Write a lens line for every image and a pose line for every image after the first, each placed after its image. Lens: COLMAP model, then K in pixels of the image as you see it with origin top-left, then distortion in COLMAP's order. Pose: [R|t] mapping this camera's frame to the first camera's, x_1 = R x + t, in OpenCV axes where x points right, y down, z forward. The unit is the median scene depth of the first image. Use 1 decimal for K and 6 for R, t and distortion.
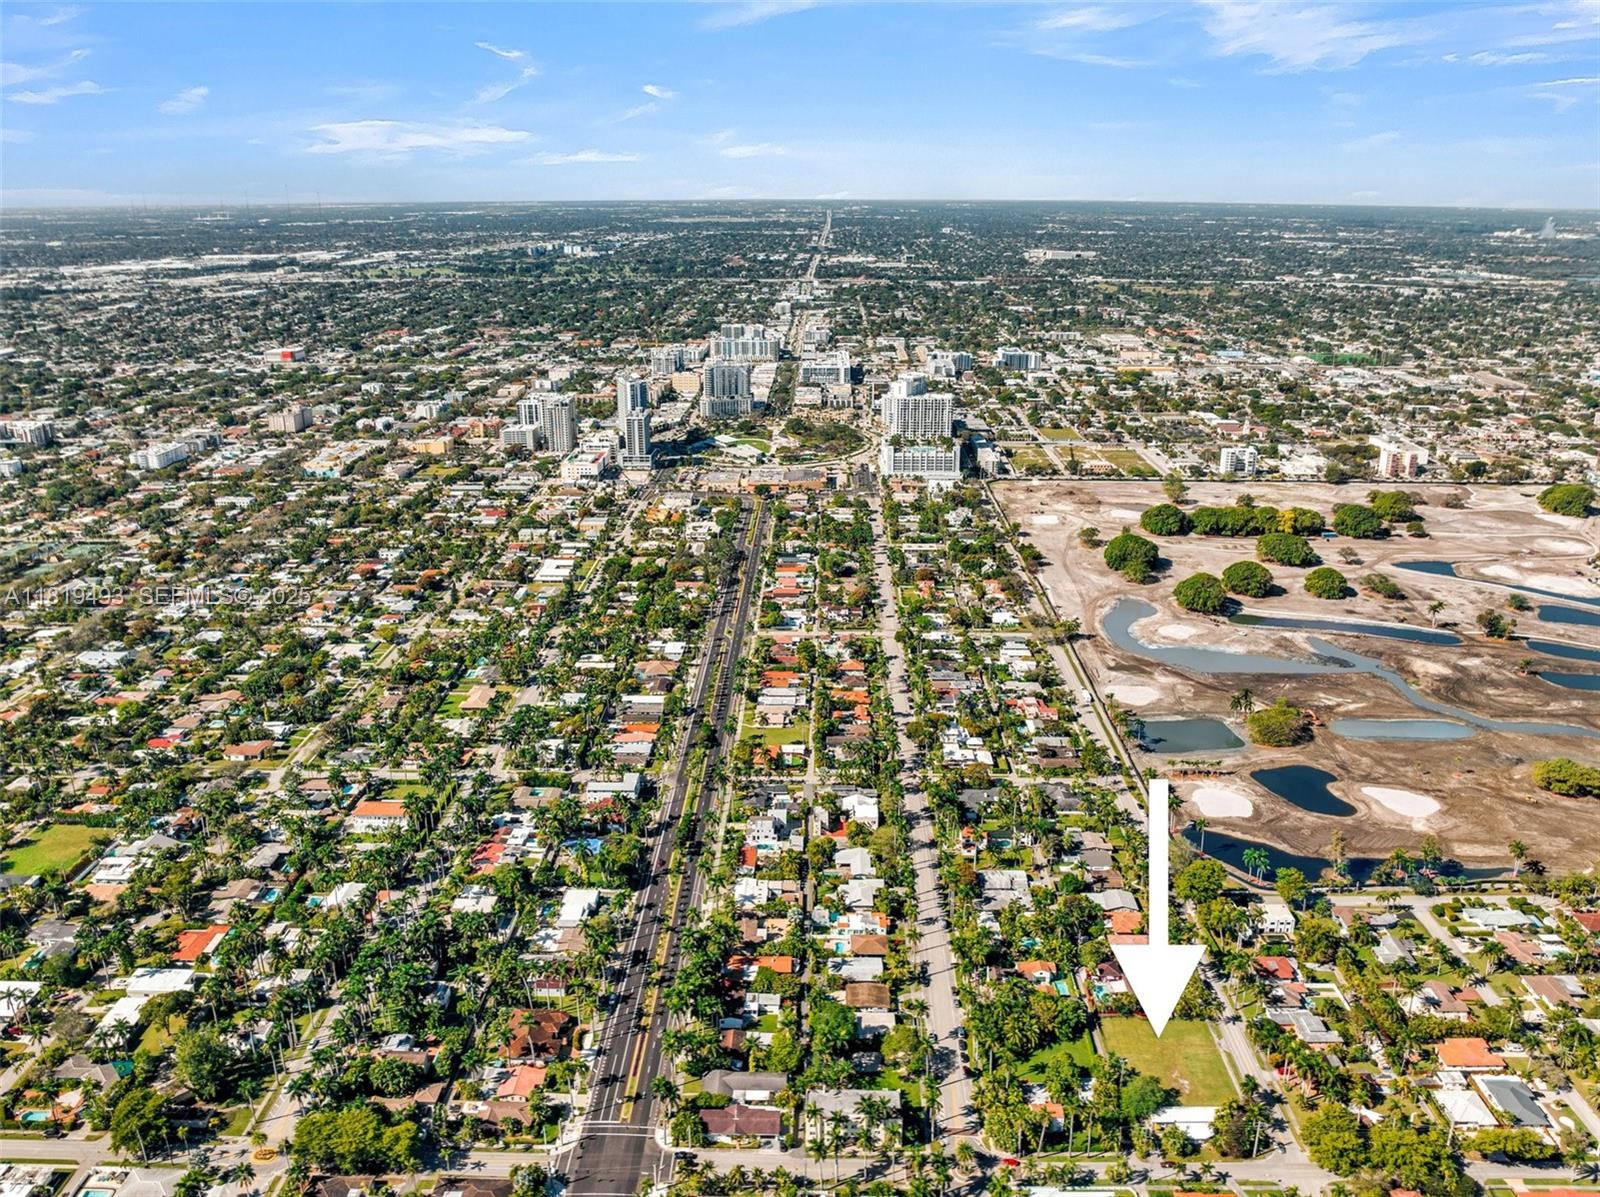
lens RADIAL K [[1195.2, 0, 800.0], [0, 1195.2, 598.5], [0, 0, 1]] dist [-0.037372, -0.003887]
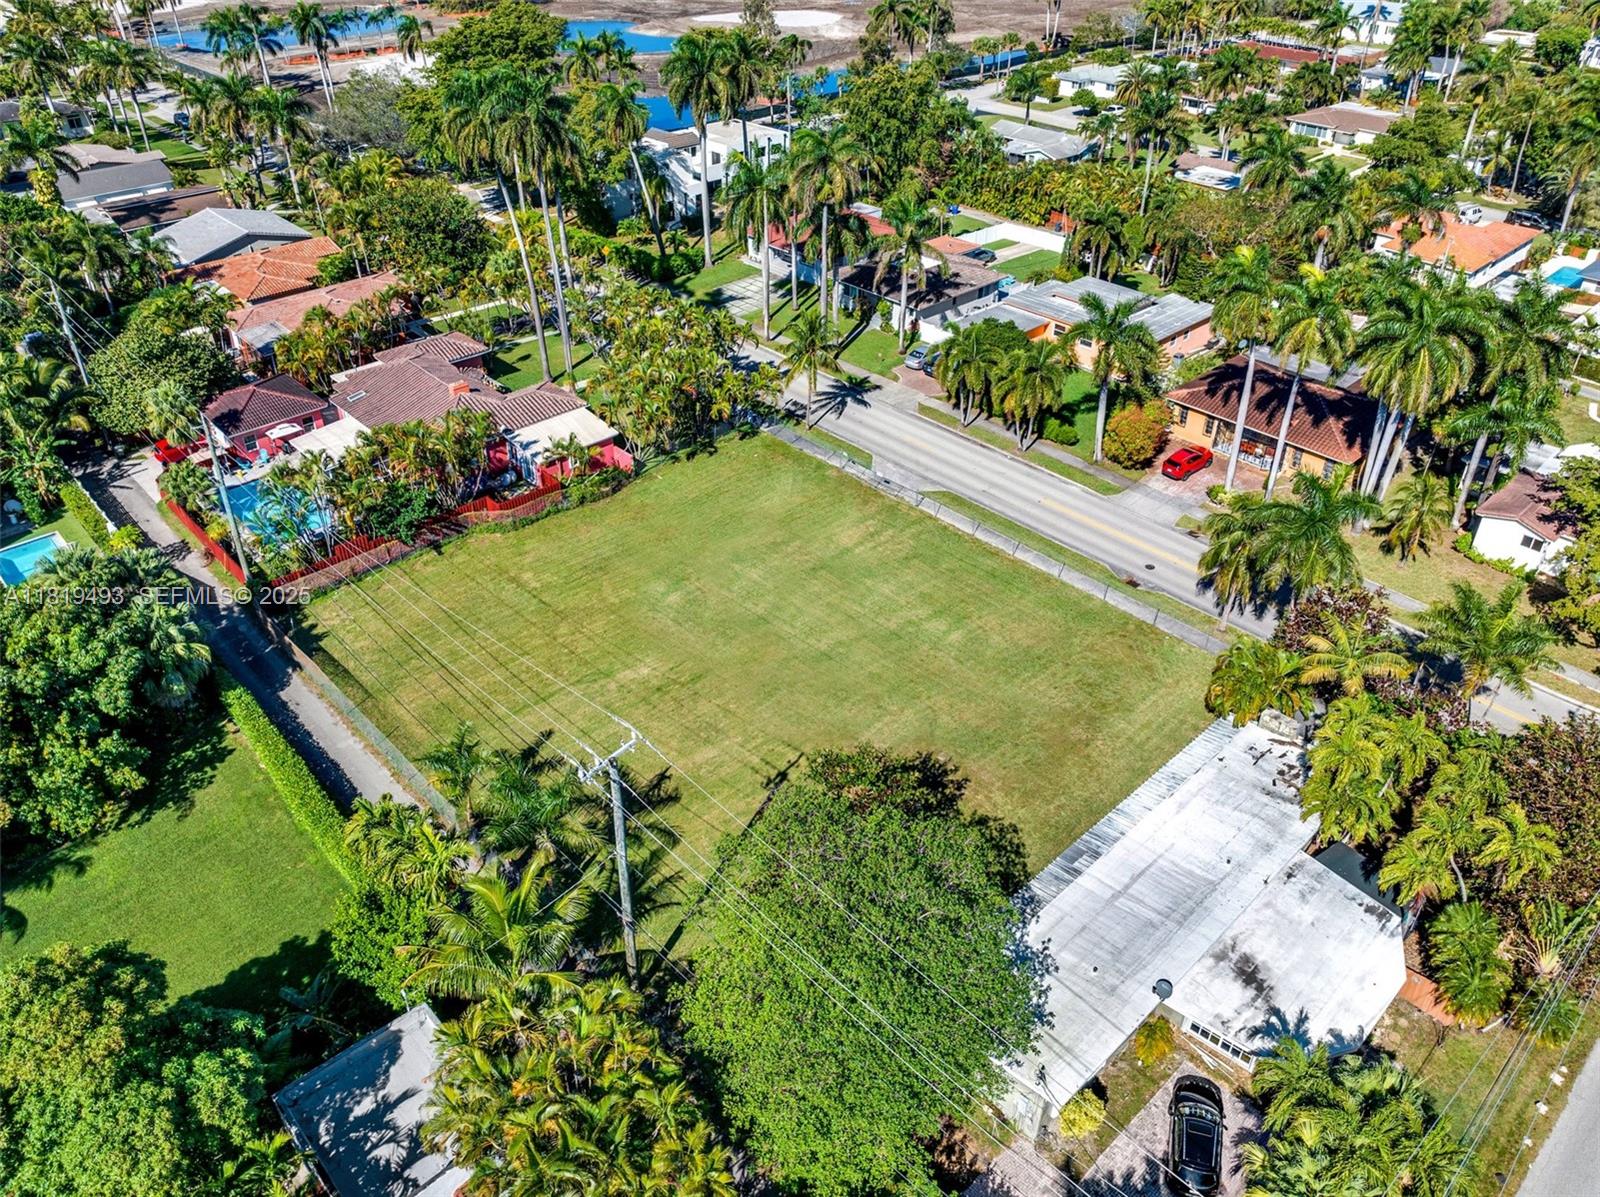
lens RADIAL K [[1125.5, 0, 801.9], [0, 1125.5, 577.6], [0, 0, 1]] dist [0.000681, -0.000150]
pose [[0.714956, -0.387983, 0.581642, 0.120580], [0.222088, 0.914843, 0.337253, 0.177066], [-0.662959, -0.111945, 0.740238, 0.472282]]
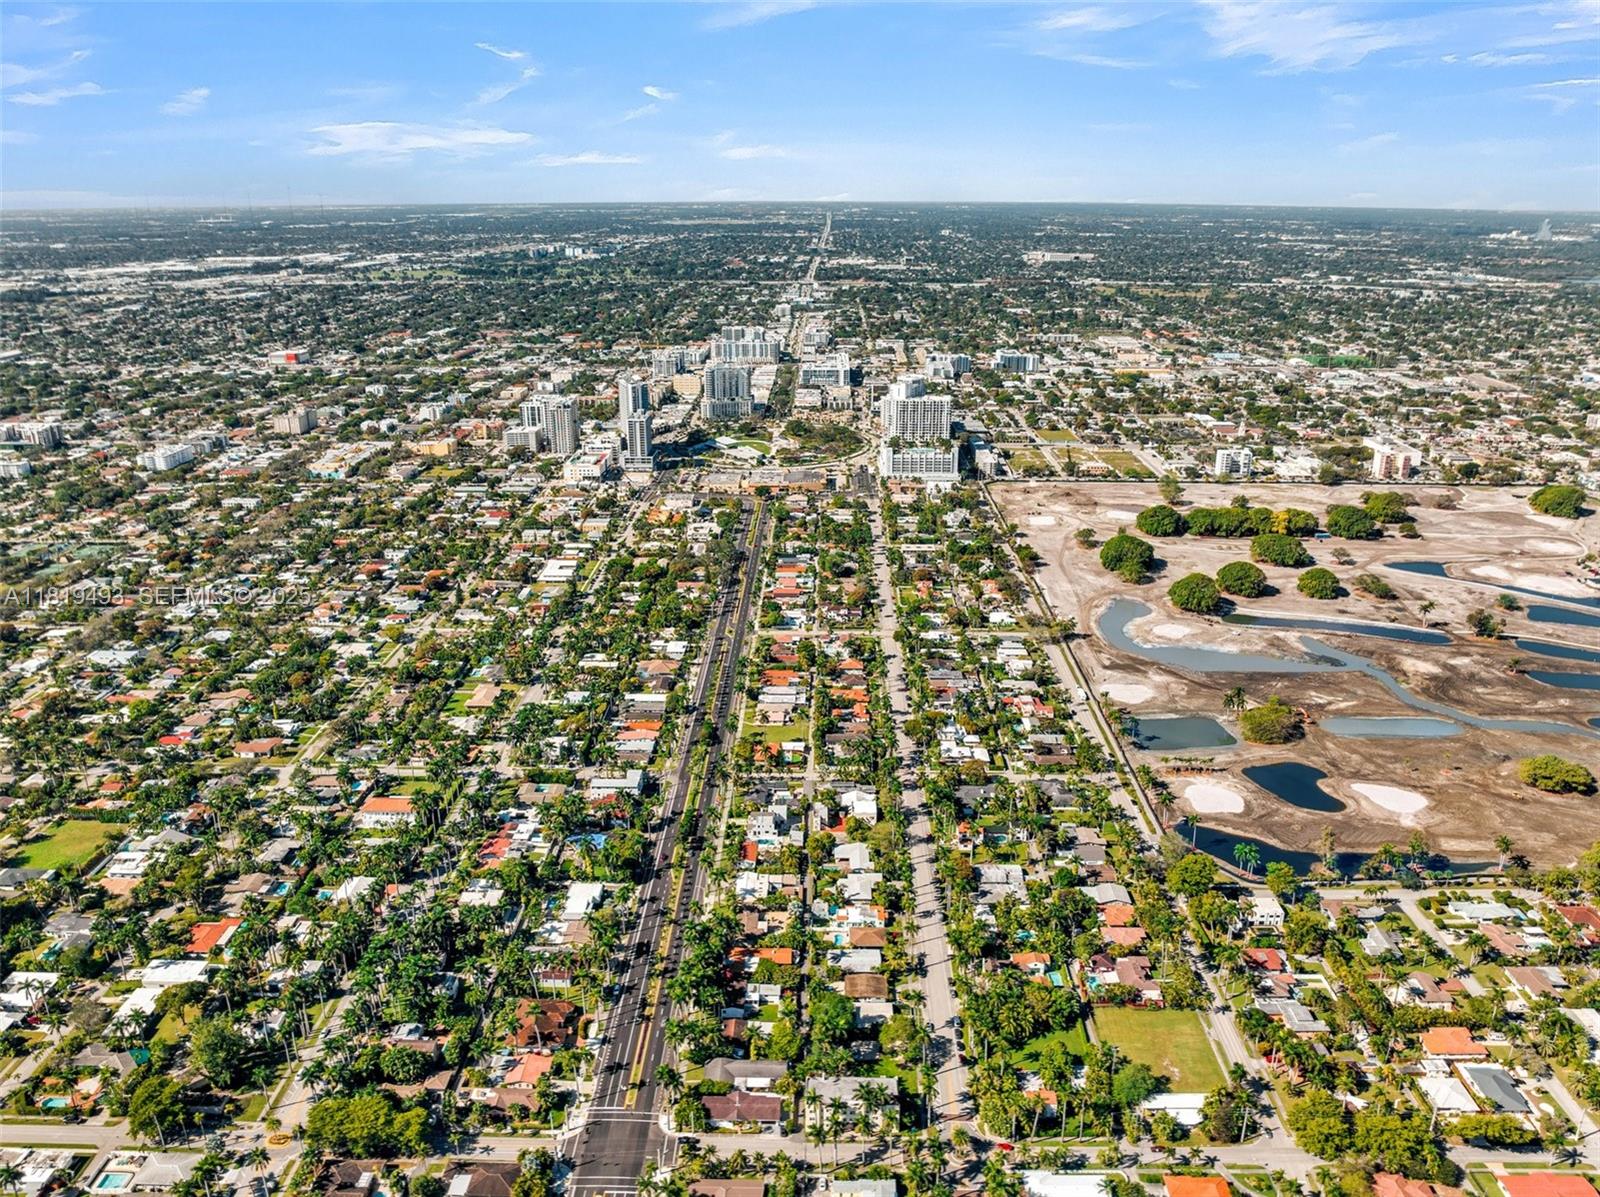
lens RADIAL K [[1191.1, 0, 801.2], [0, 1191.1, 595.7], [0, 0, 1]] dist [-0.039060, -0.003329]
pose [[0.999999, -0.000007, 0.001046, 0.000000], [0.000009, 0.999997, -0.002441, 0.000111], [-0.001046, 0.002441, 0.999996, -0.012204]]
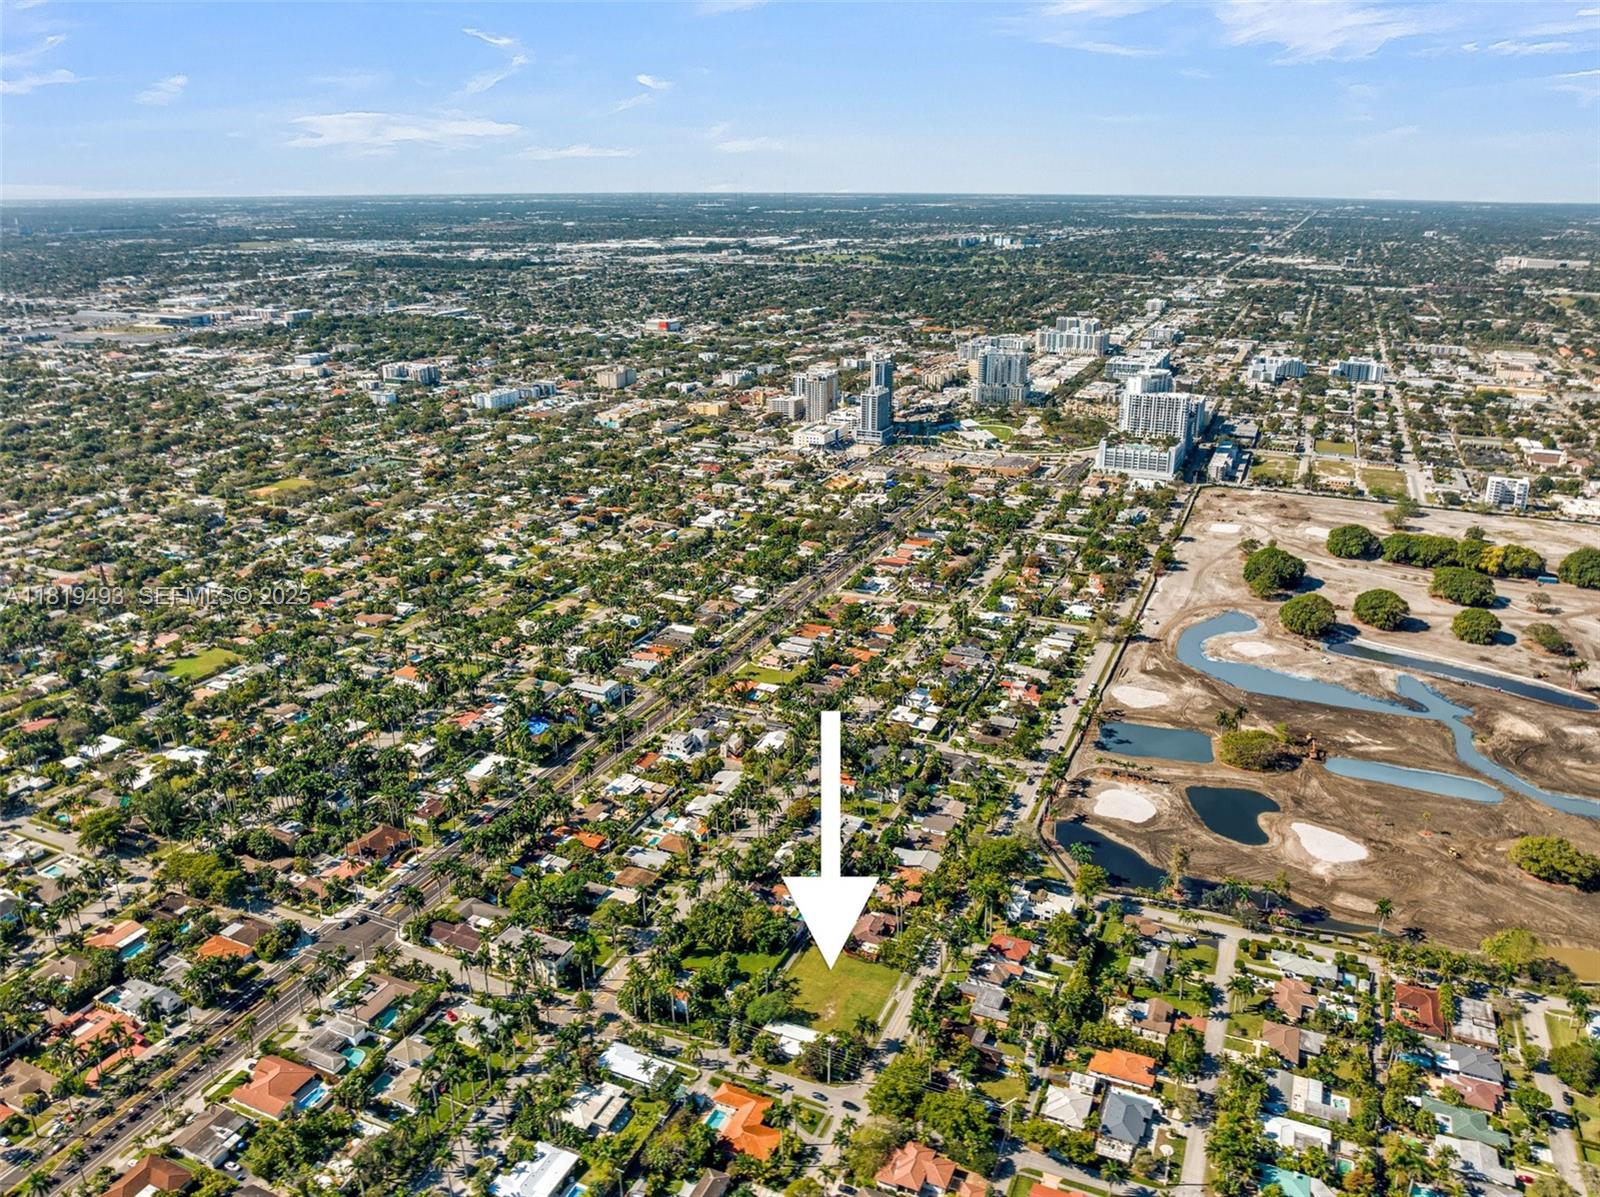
lens RADIAL K [[1144.9, 0, 793.8], [0, 1144.9, 603.2], [0, 0, 1]] dist [0.001198, -0.057834]
pose [[0.922936, 0.134496, -0.360694, 0.331170], [-0.126947, 0.990904, 0.044658, -0.003284], [0.363420, 0.004572, 0.931614, 0.001365]]
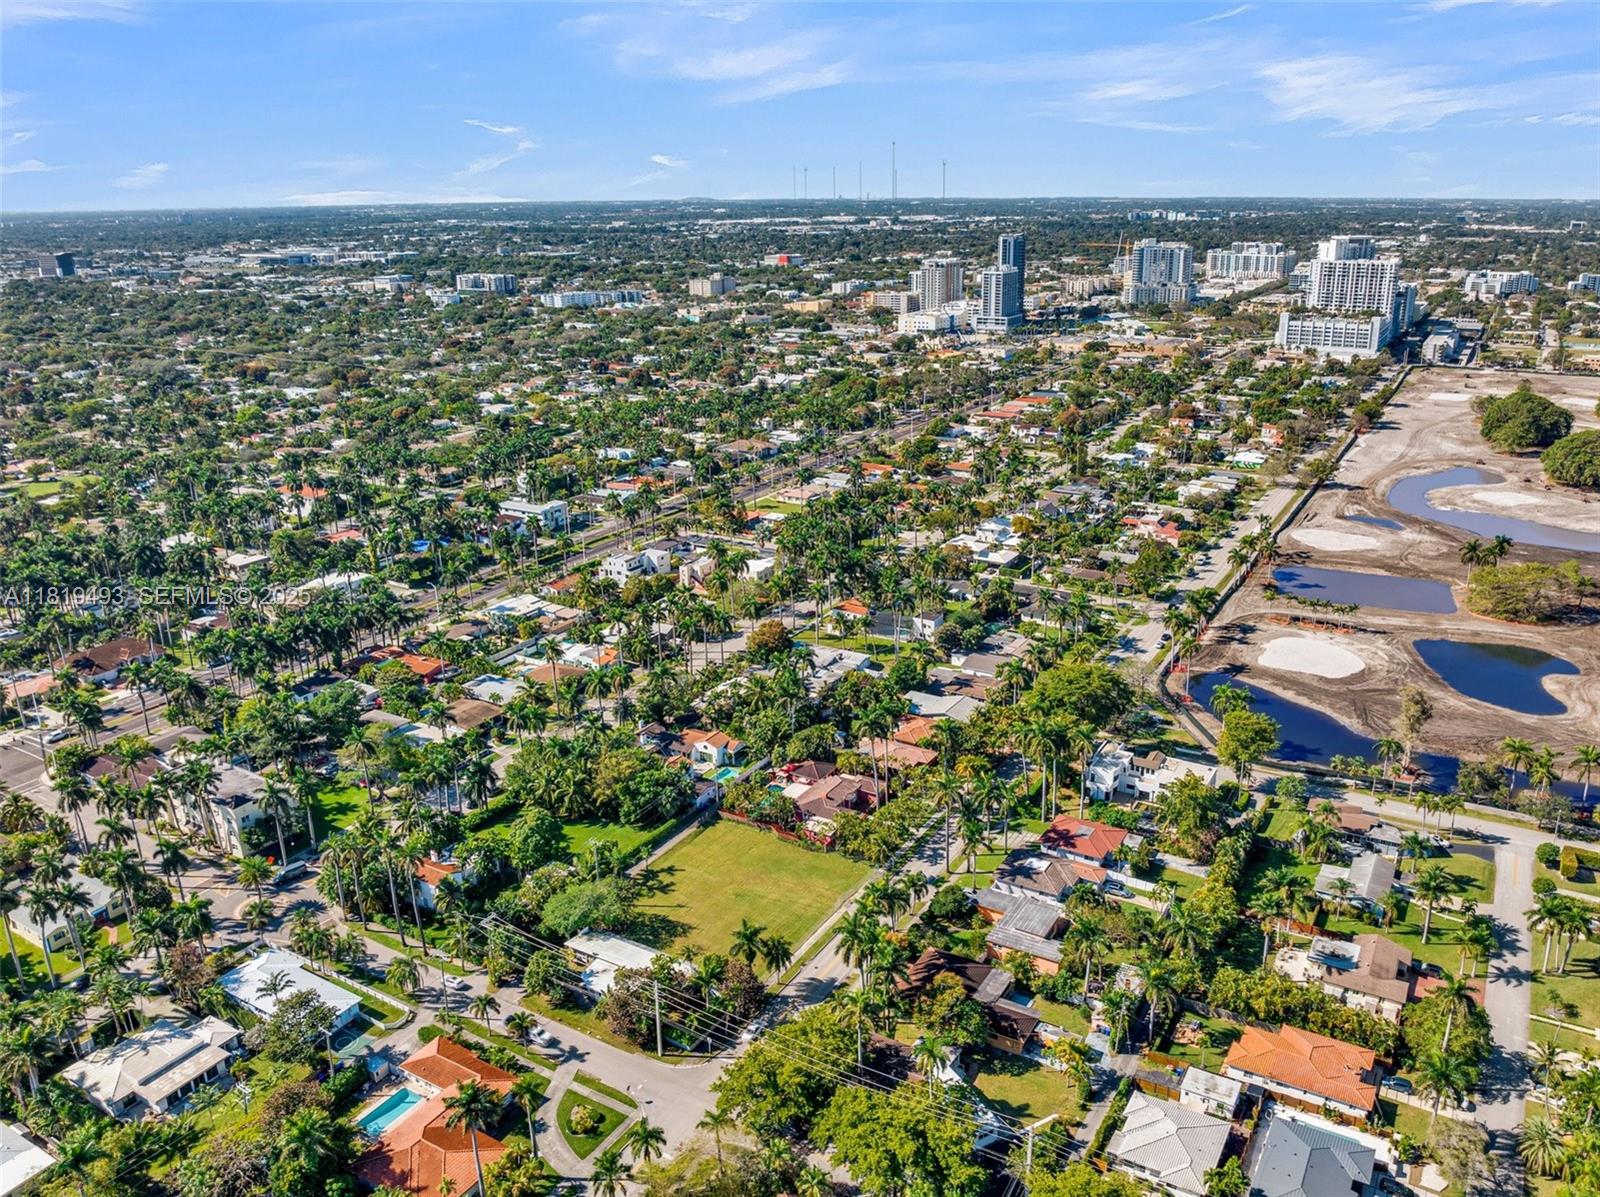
lens RADIAL K [[1159.0, 0, 830.1], [0, 1159.0, 623.2], [0, 0, 1]] dist [-0.006862, 0.001690]
pose [[0.876085, 0.154628, -0.456690, 0.319875], [-0.141656, 0.987925, 0.062753, 0.119585], [0.460879, 0.009716, 0.887410, 0.283528]]
